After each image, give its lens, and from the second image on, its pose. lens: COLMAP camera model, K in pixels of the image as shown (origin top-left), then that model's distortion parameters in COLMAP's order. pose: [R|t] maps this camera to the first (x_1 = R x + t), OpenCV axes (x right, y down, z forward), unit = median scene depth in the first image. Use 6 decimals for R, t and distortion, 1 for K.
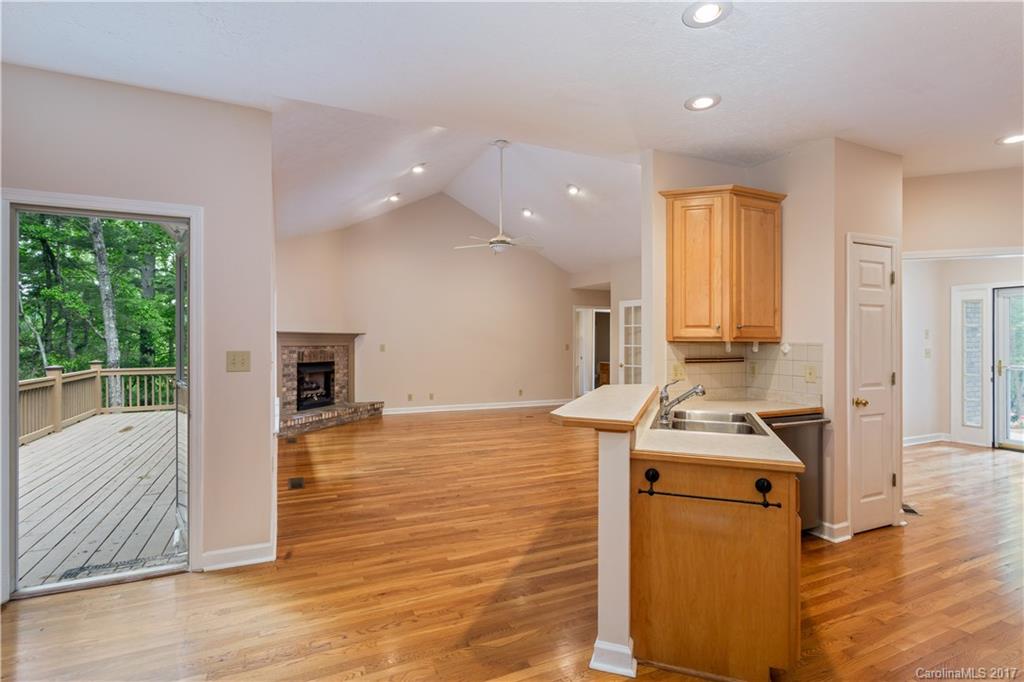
lens RADIAL K [[493.9, 0, 485.2], [0, 493.9, 341.6], [0, 0, 1]] dist [-0.001109, 0.002046]
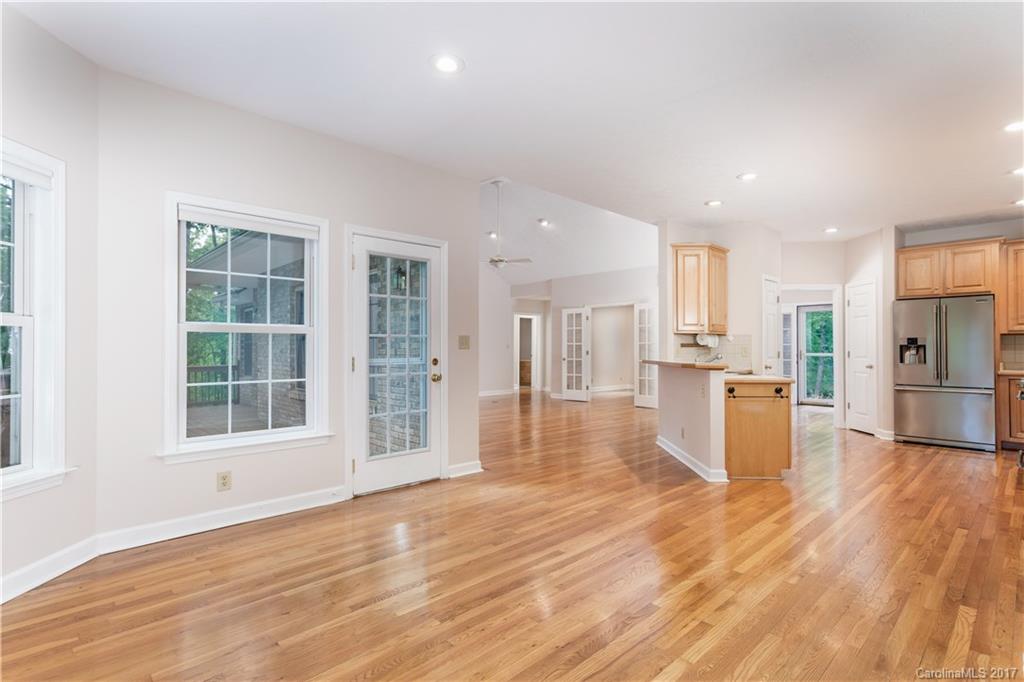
lens RADIAL K [[493.9, 0, 504.9], [0, 493.9, 346.7], [0, 0, 1]] dist [-0.001109, 0.002046]
pose [[0.946626, -0.002648, 0.322324, -0.775973], [0.003858, 0.999988, -0.003114, 0.051511], [-0.322312, 0.004191, 0.946624, -0.430138]]
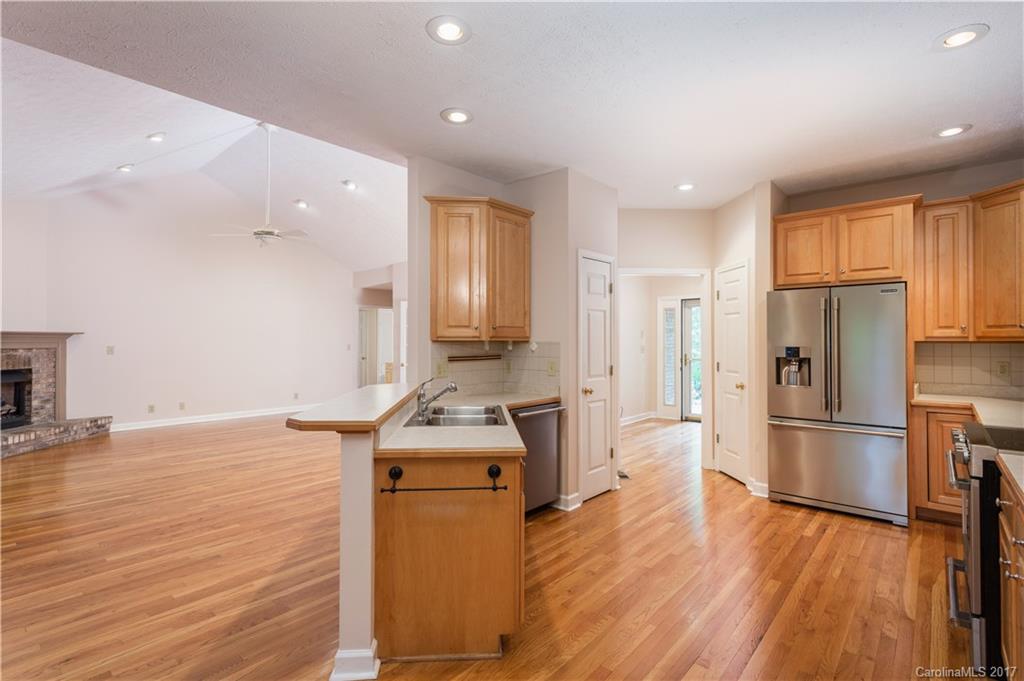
lens RADIAL K [[493.9, 0, 492.5], [0, 493.9, 341.2], [0, 0, 1]] dist [-0.001109, 0.002046]
pose [[0.915183, -0.004769, 0.403010, 0.068257], [0.004953, 0.999988, 0.000586, 0.000354], [-0.403008, 0.001460, 0.915195, -0.003970]]
